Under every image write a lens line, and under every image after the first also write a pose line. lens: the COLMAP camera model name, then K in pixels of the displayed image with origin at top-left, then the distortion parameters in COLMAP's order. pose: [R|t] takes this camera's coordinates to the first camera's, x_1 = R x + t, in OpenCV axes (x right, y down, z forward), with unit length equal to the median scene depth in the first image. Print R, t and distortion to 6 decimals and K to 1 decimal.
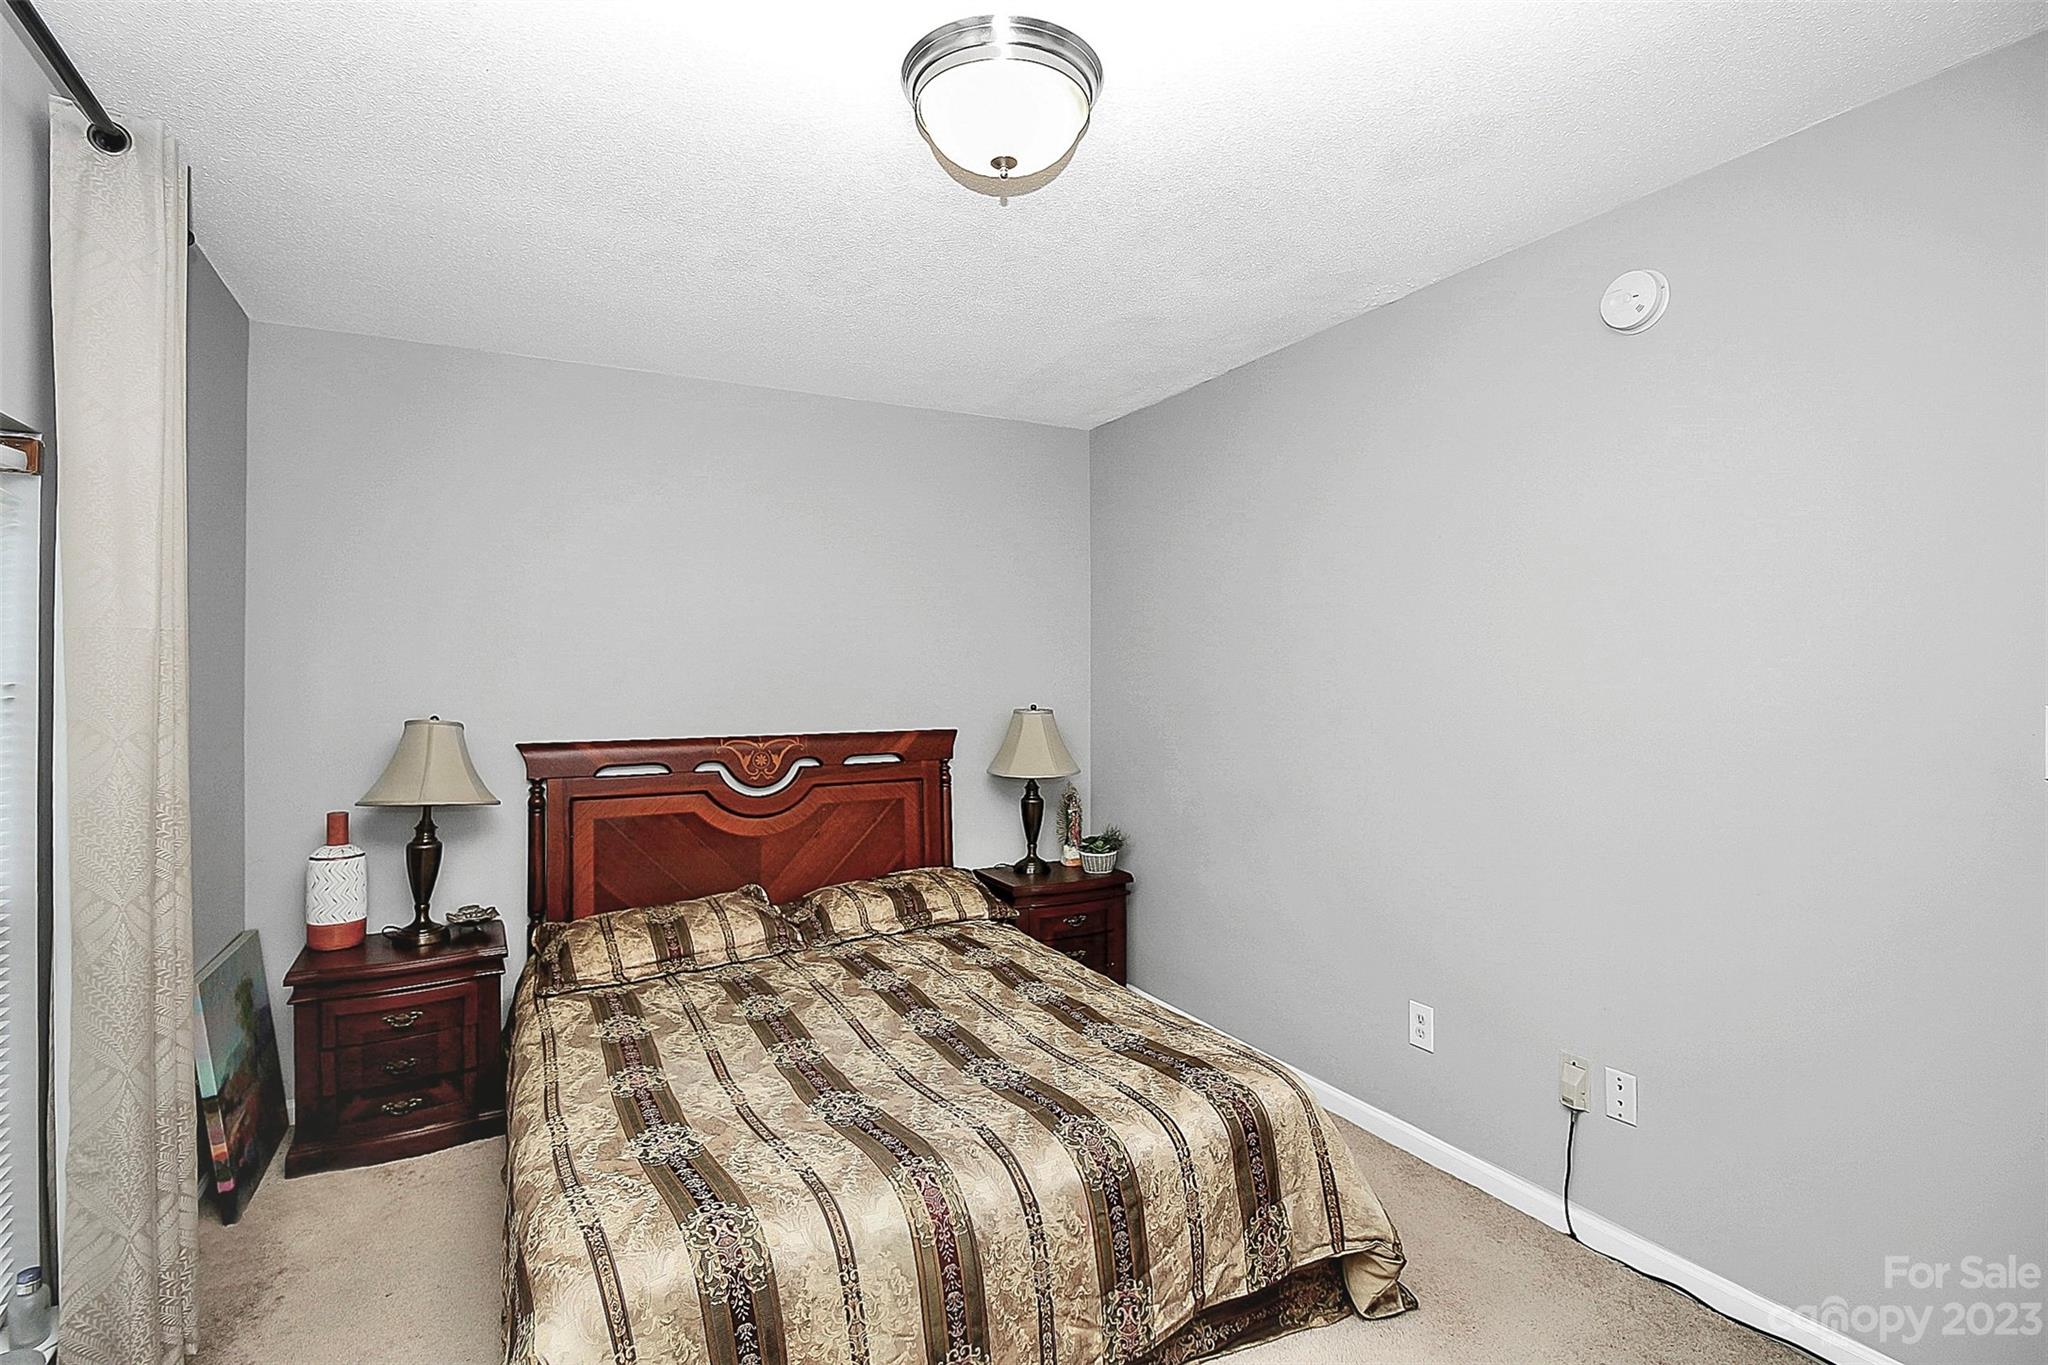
lens RADIAL K [[991.2, 0, 1026.9], [0, 991.2, 655.5], [0, 0, 1]] dist [-0.007721, -0.001792]
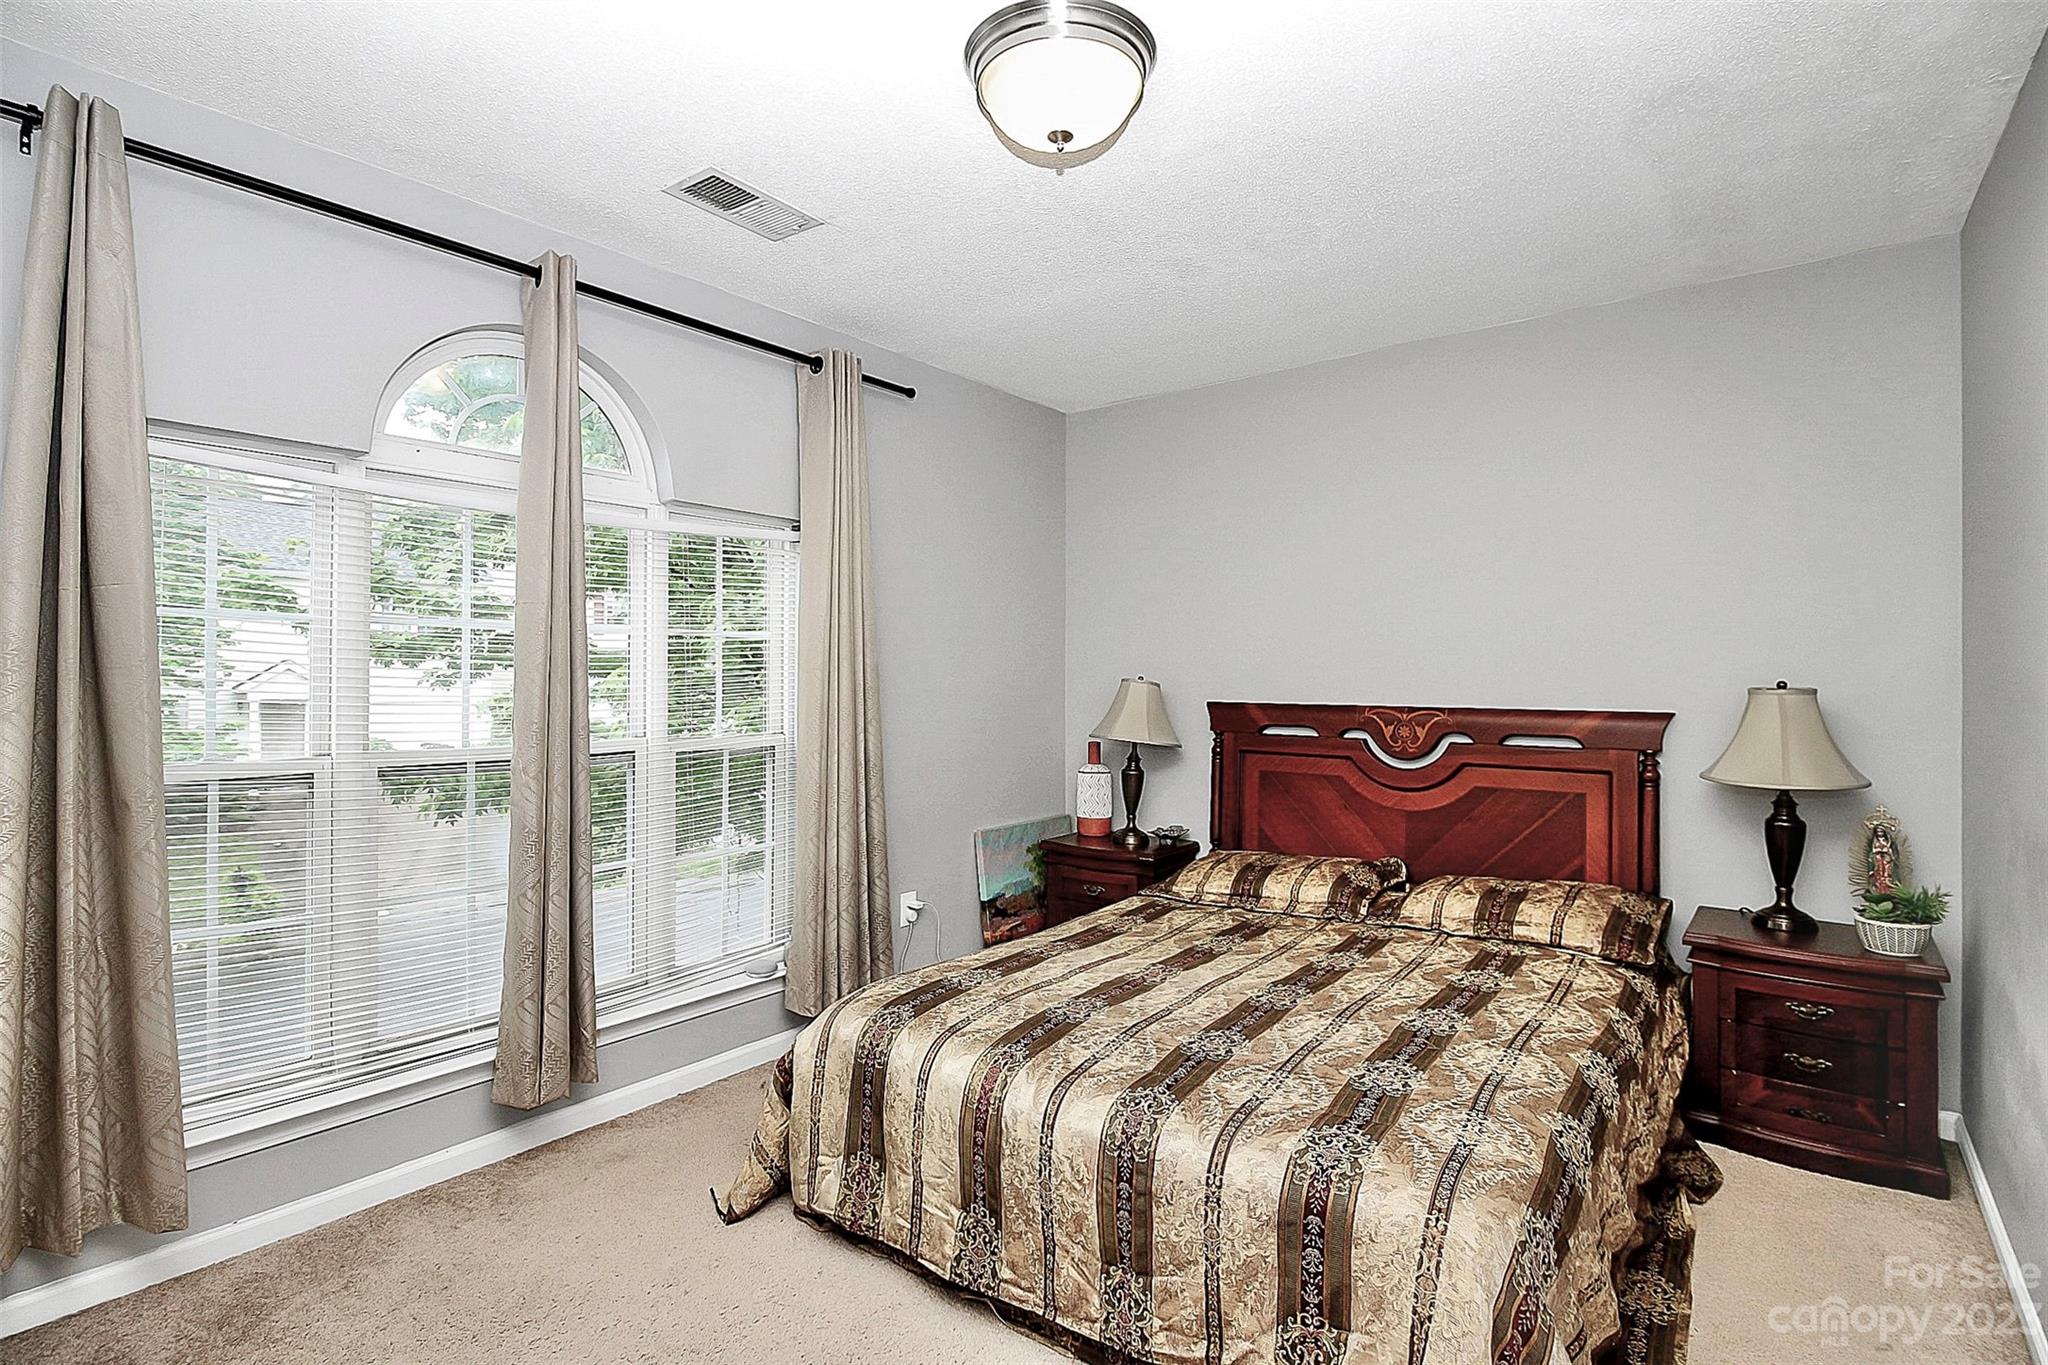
lens RADIAL K [[991.2, 0, 1026.9], [0, 991.2, 655.5], [0, 0, 1]] dist [-0.007721, -0.001792]
pose [[0.380656, -0.006389, -0.924695, 0.597938], [0.011297, 0.999934, -0.002258, 0.036392], [0.924648, -0.009587, 0.380703, 0.361287]]
